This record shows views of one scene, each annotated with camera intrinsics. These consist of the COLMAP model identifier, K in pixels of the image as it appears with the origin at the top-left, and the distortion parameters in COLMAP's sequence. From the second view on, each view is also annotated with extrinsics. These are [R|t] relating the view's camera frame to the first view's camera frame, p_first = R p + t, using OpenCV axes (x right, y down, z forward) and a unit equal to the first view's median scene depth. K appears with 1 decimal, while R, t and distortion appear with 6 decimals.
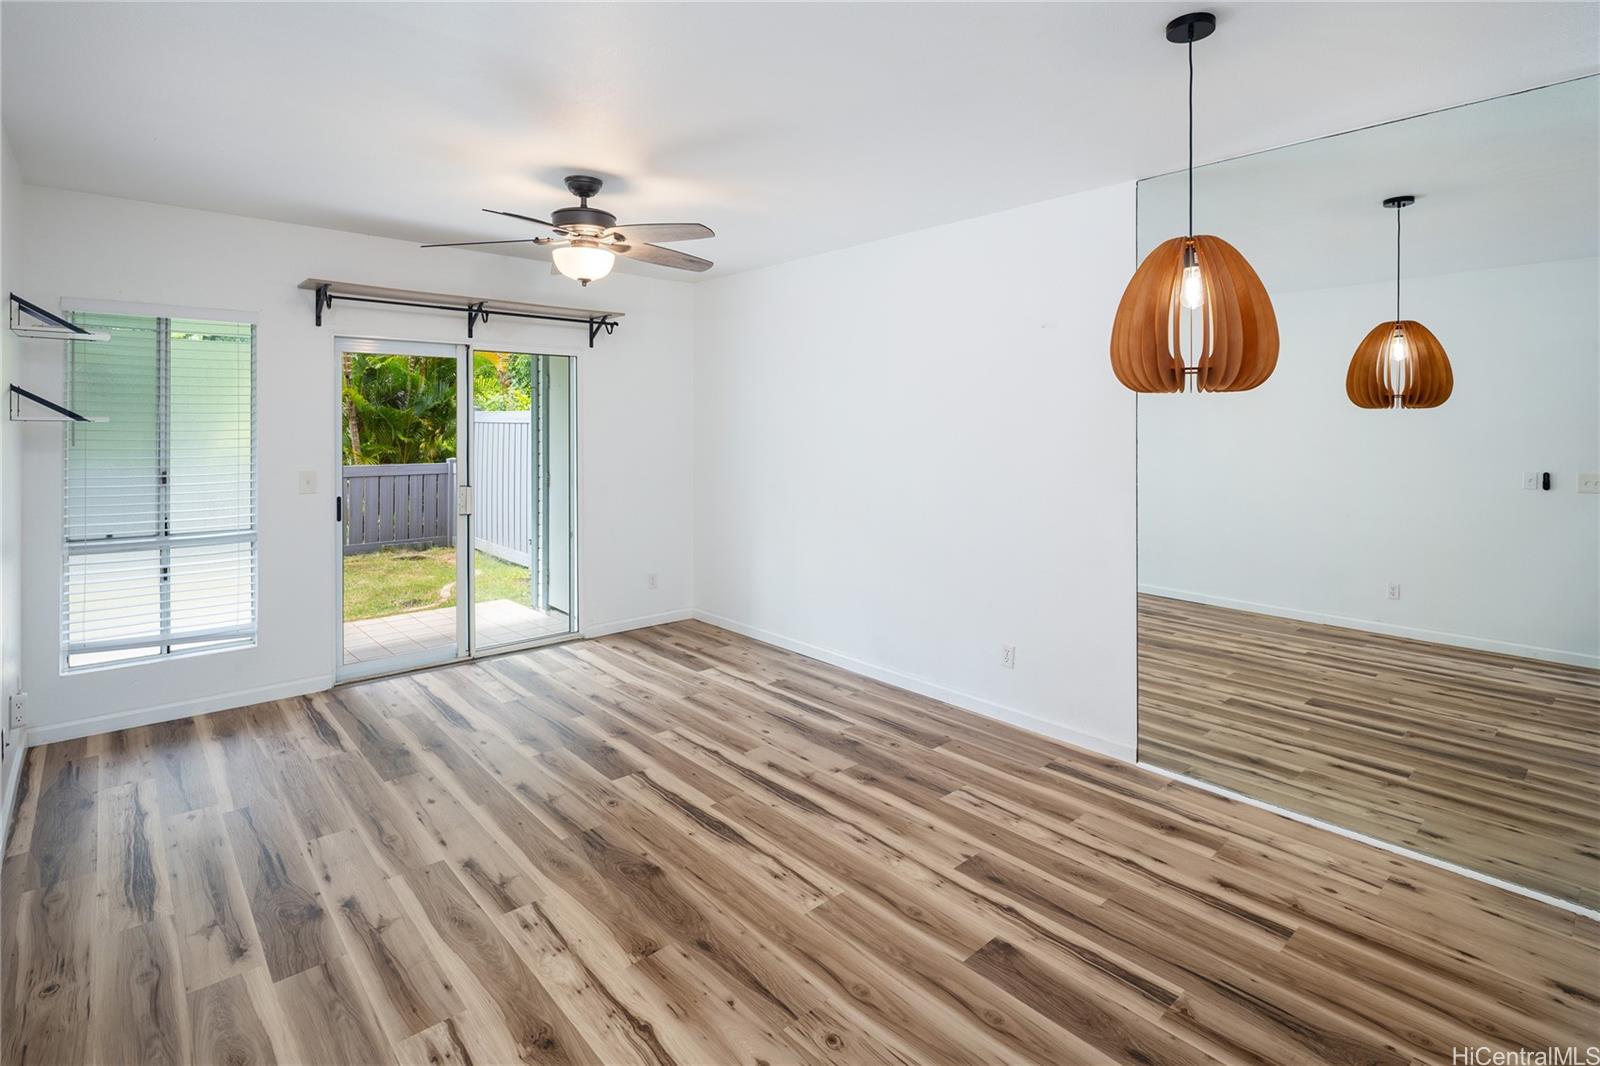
lens RADIAL K [[778.6, 0, 810.4], [0, 778.6, 410.5], [0, 0, 1]] dist [0.003458, -0.004522]
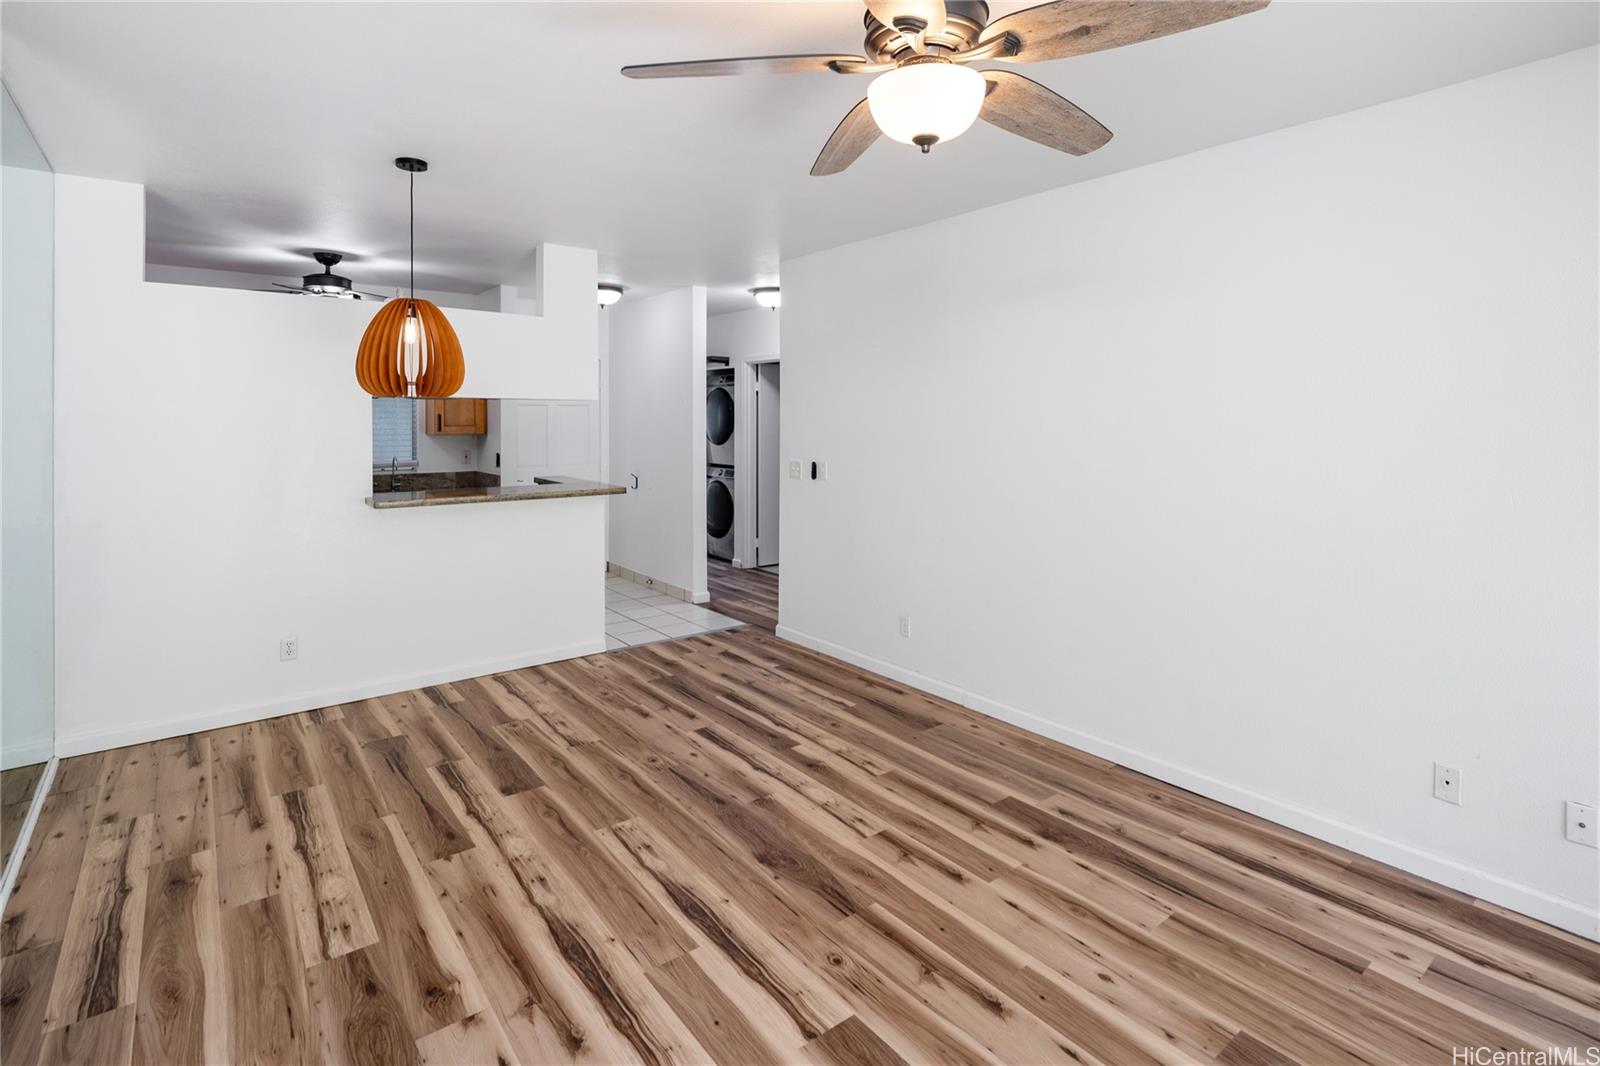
lens RADIAL K [[778.6, 0, 806.1], [0, 778.6, 409.7], [0, 0, 1]] dist [0.003458, -0.004522]
pose [[-0.997432, -0.002221, 0.071591, -0.320297], [-0.004162, 0.999627, -0.026973, 0.034541], [-0.071505, -0.027202, -0.997069, 1.983547]]
